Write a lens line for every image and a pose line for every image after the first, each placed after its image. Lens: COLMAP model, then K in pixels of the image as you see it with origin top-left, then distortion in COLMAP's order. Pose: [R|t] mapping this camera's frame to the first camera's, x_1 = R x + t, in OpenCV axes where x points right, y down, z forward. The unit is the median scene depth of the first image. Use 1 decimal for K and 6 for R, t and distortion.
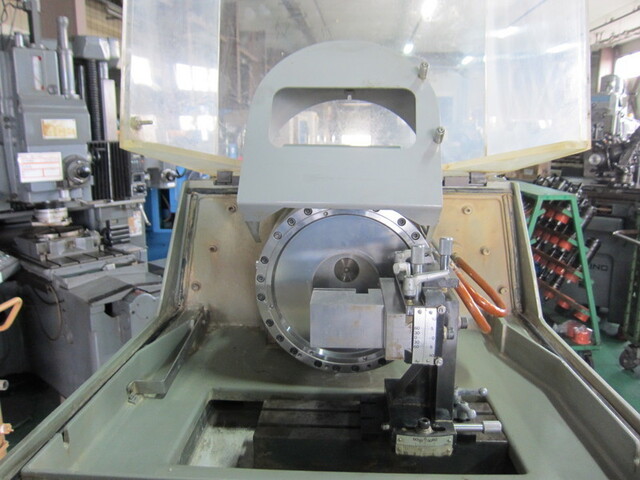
lens RADIAL K [[579.3, 0, 320.0], [0, 579.3, 240.0], [0, 0, 1]] dist [-0.001012, 0.000698]
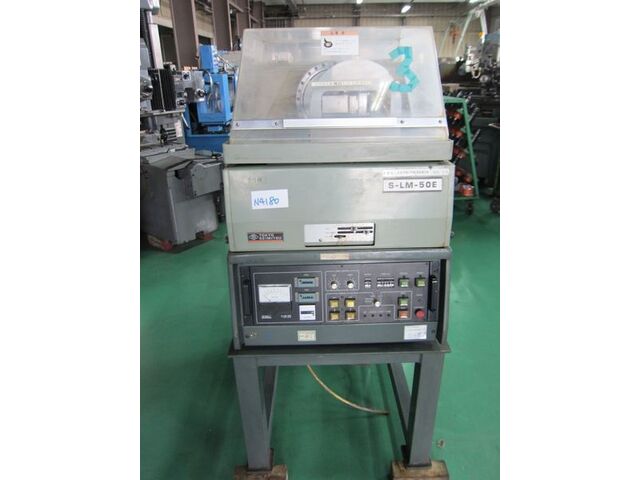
lens RADIAL K [[432.4, 0, 320.0], [0, 432.4, 240.0], [0, 0, 1]] dist [-0.007925, -0.000321]
pose [[0.998066, -0.035517, 0.051023, -0.025296], [0.025419, 0.982138, 0.186440, 0.064627], [-0.056734, -0.184782, 0.981141, -0.185920]]
